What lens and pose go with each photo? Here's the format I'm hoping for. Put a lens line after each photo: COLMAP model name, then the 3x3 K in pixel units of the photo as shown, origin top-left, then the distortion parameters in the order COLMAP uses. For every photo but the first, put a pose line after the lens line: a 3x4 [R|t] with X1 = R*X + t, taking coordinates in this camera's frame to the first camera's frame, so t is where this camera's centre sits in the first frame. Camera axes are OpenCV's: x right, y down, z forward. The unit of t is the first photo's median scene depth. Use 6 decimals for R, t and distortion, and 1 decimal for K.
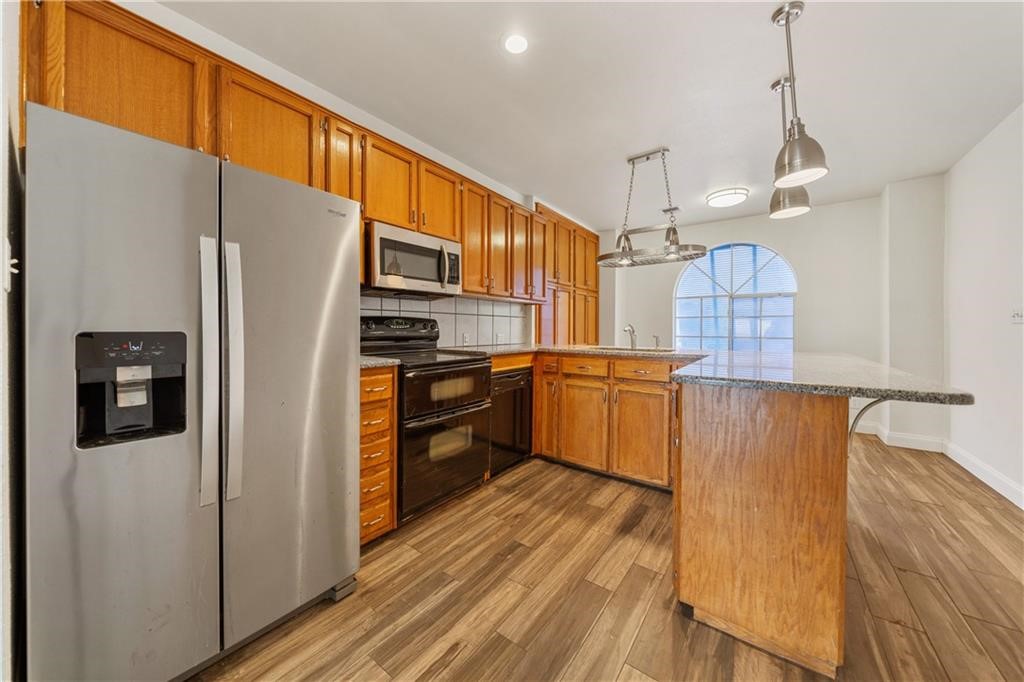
lens RADIAL K [[355.9, 0, 503.0], [0, 355.9, 332.8], [0, 0, 1]] dist [-0.005259, 0.000124]
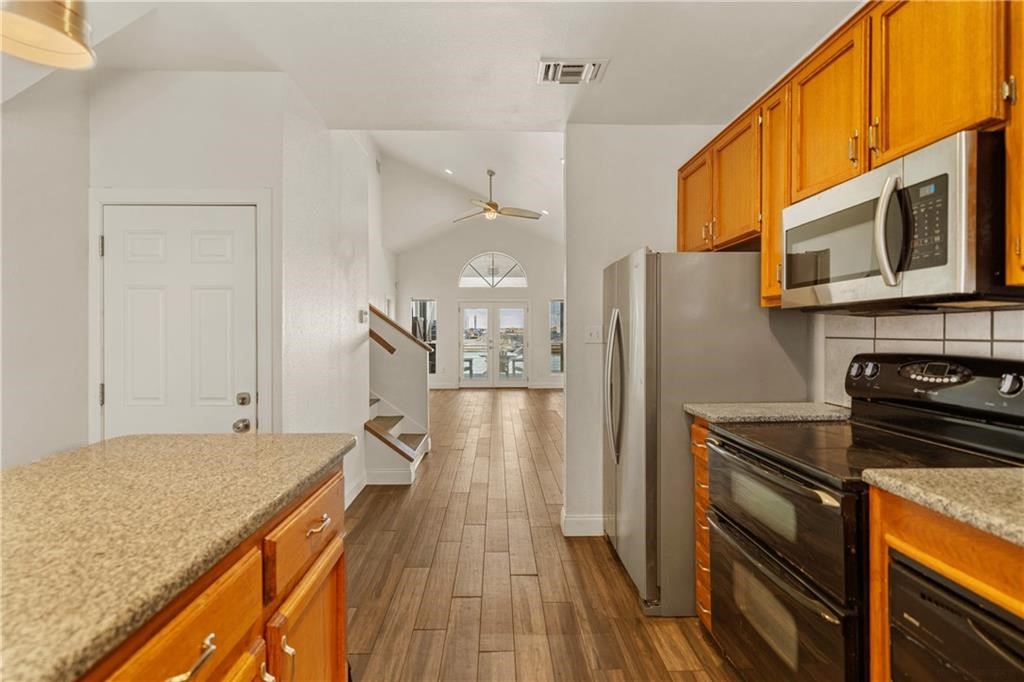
lens RADIAL K [[489.5, 0, 510.4], [0, 489.5, 331.8], [0, 0, 1]] dist [0.000149, 0.000024]
pose [[-0.782143, 0.002339, -0.623095, 0.682307], [-0.002229, 0.999976, 0.006551, -0.107343], [0.623095, 0.006513, -0.782119, 1.598274]]
